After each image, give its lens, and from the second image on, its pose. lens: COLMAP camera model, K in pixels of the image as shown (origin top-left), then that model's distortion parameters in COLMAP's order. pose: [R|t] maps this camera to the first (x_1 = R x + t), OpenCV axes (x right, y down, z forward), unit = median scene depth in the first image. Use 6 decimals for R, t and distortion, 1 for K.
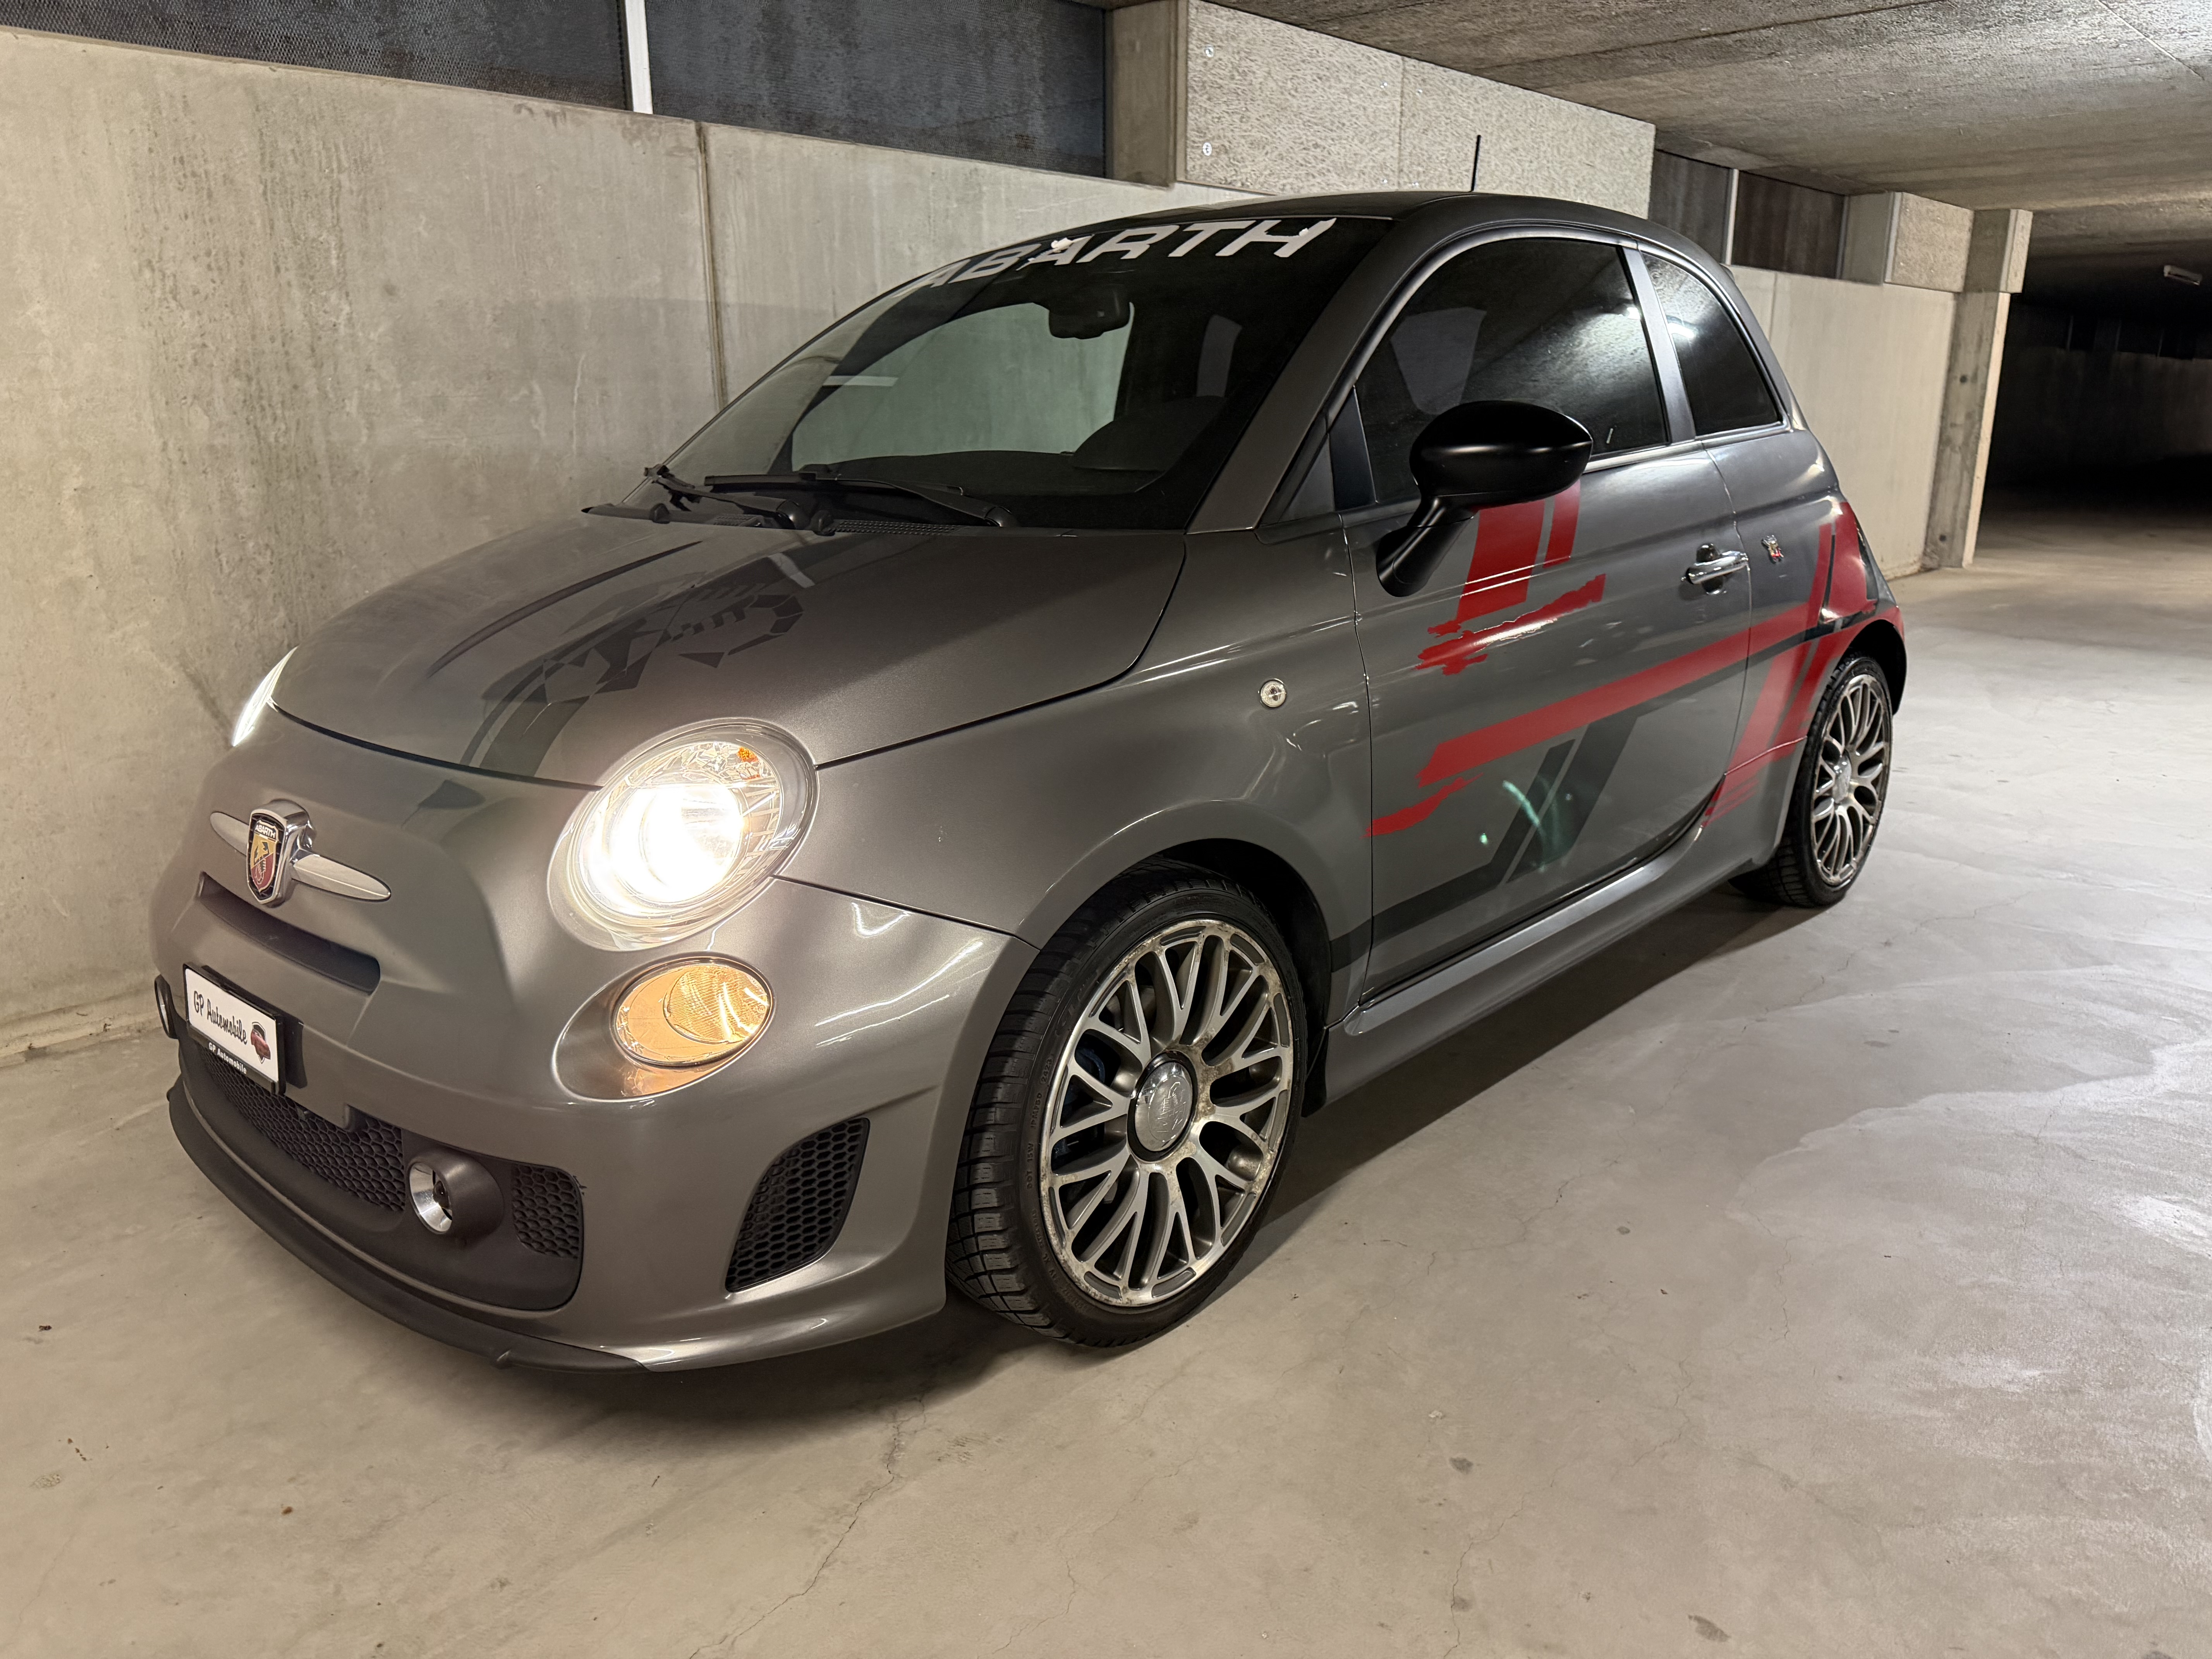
lens RADIAL K [[1579.6, 0, 1108.5], [0, 1579.6, 828.6], [0, 0, 1]] dist [-0.001729, -0.004331]
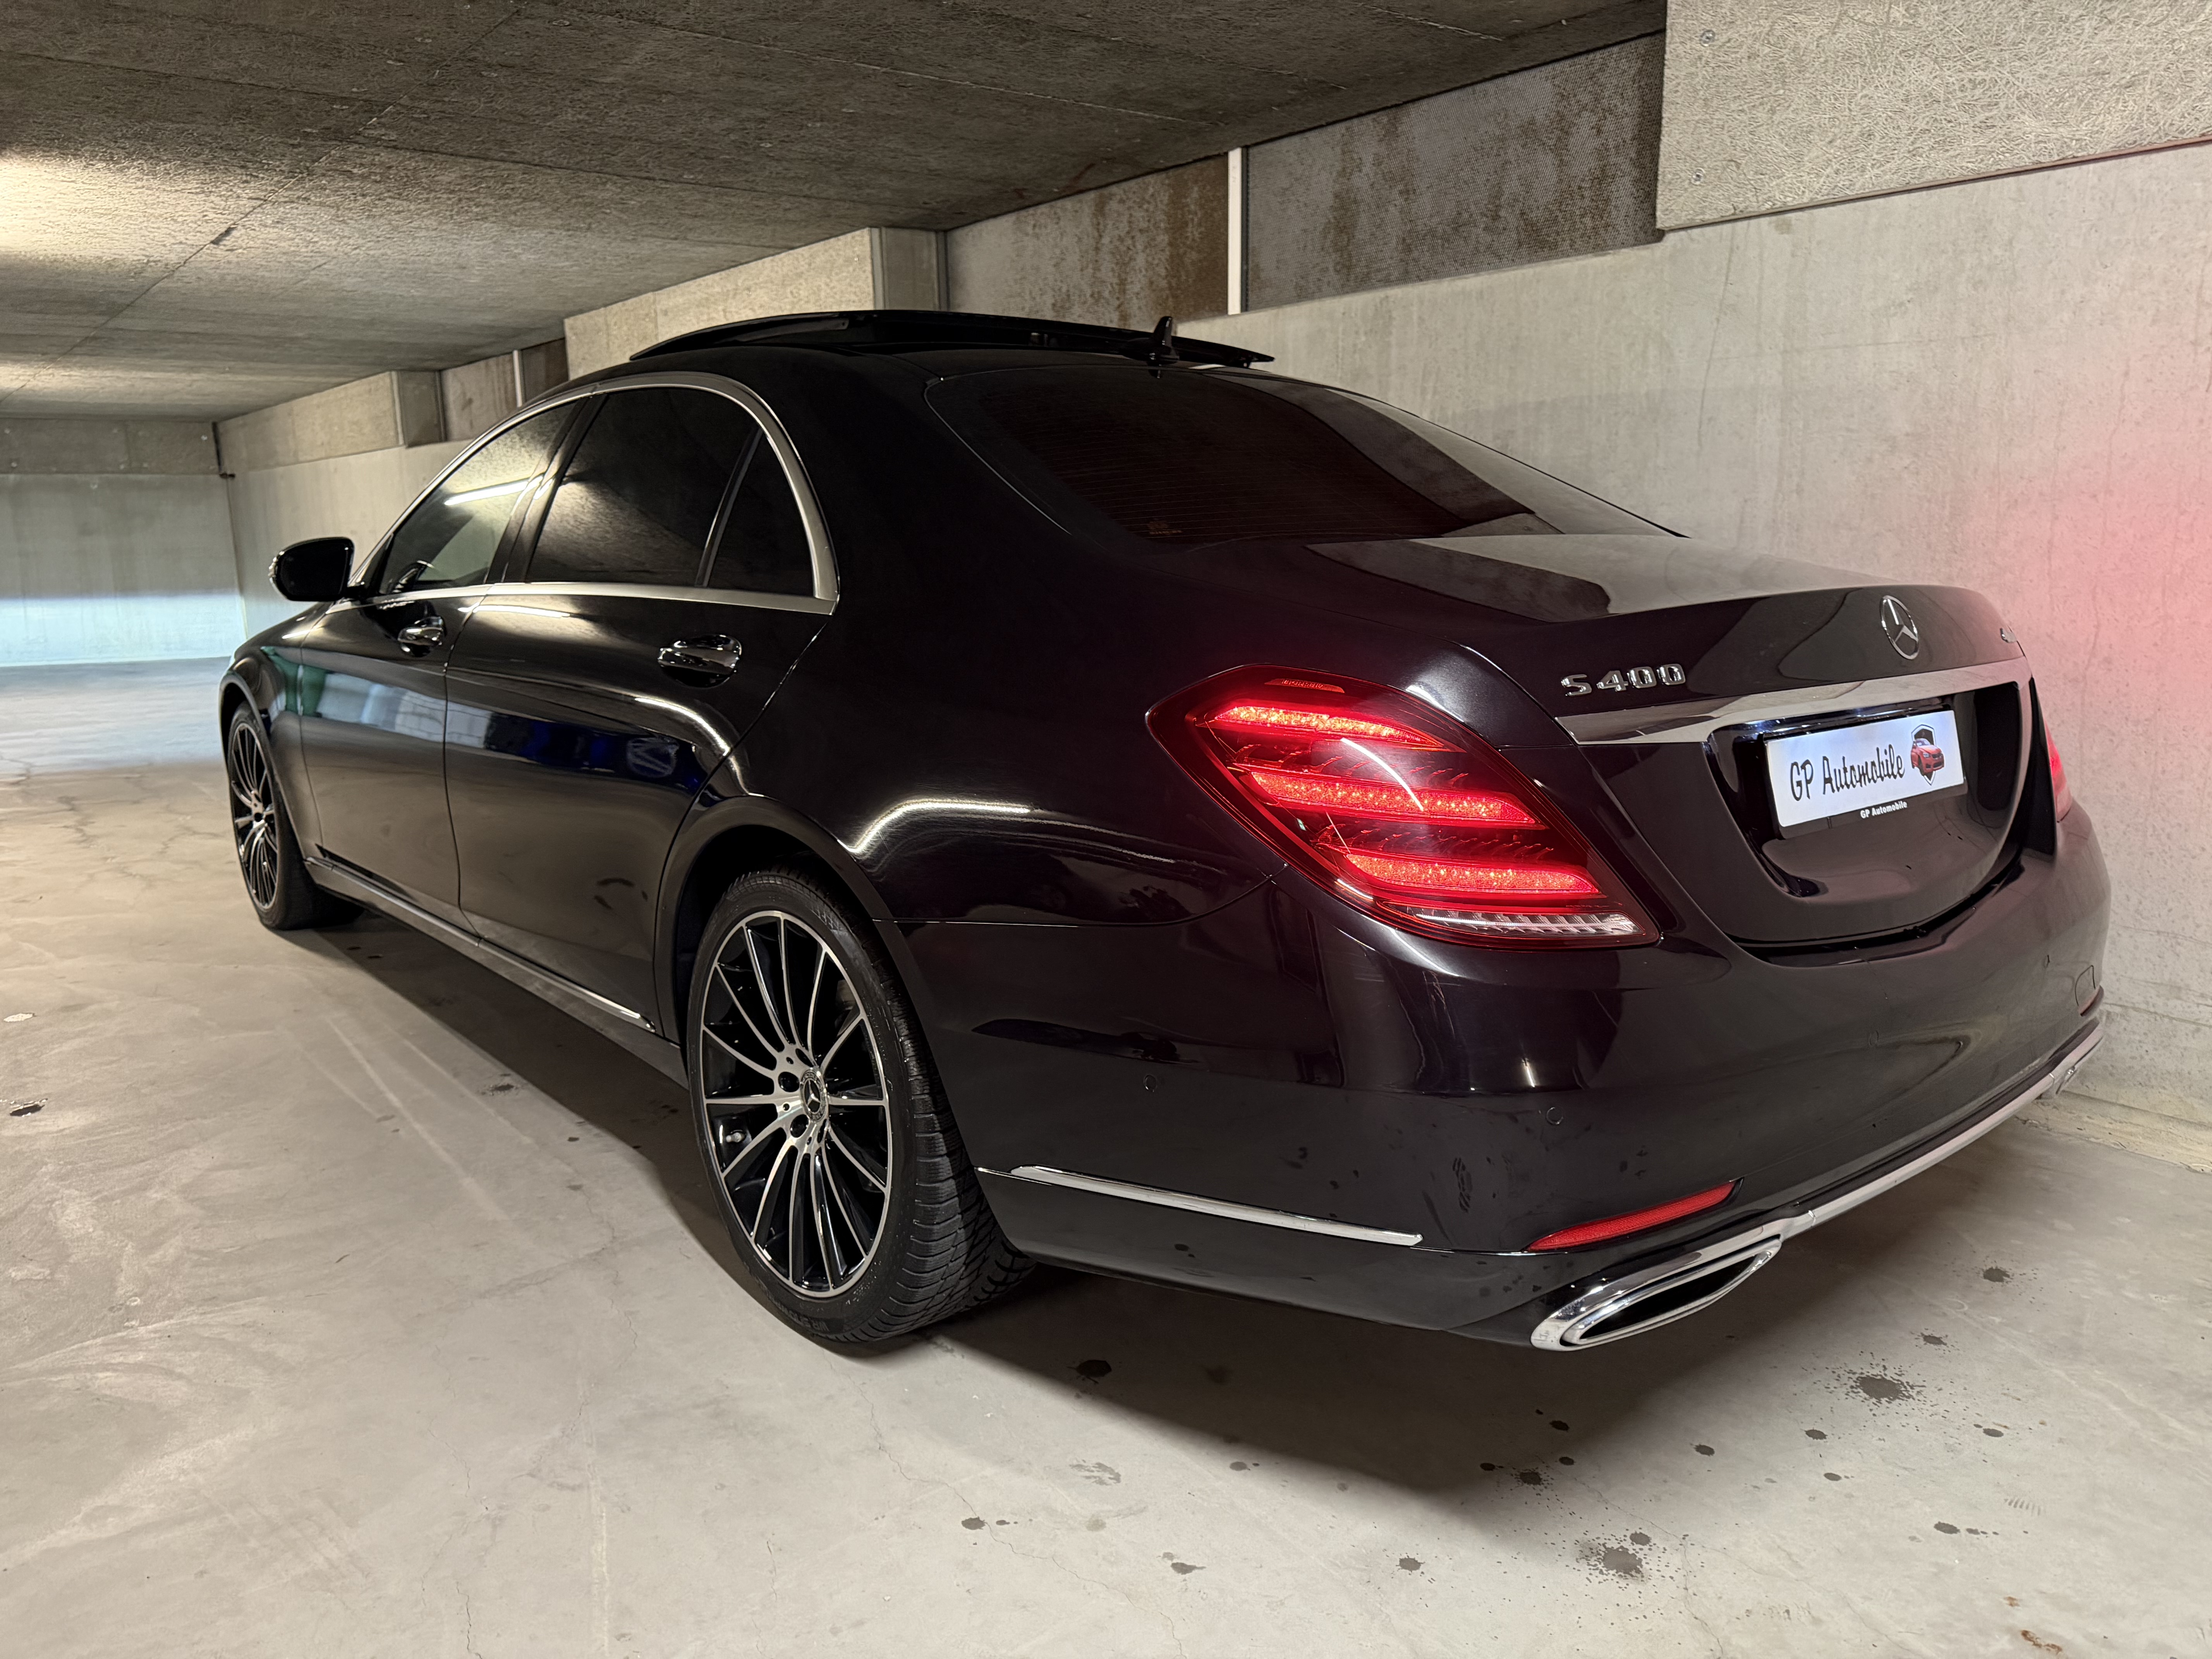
lens RADIAL K [[1583.2, 0, 1101.9], [0, 1583.2, 836.5], [0, 0, 1]] dist [-0.003060, -0.004149]
pose [[-0.142340, 0.196593, -0.970098, 1.264759], [-0.240014, 0.943972, 0.226515, -0.370635], [0.960277, 0.265080, -0.087180, 1.324275]]
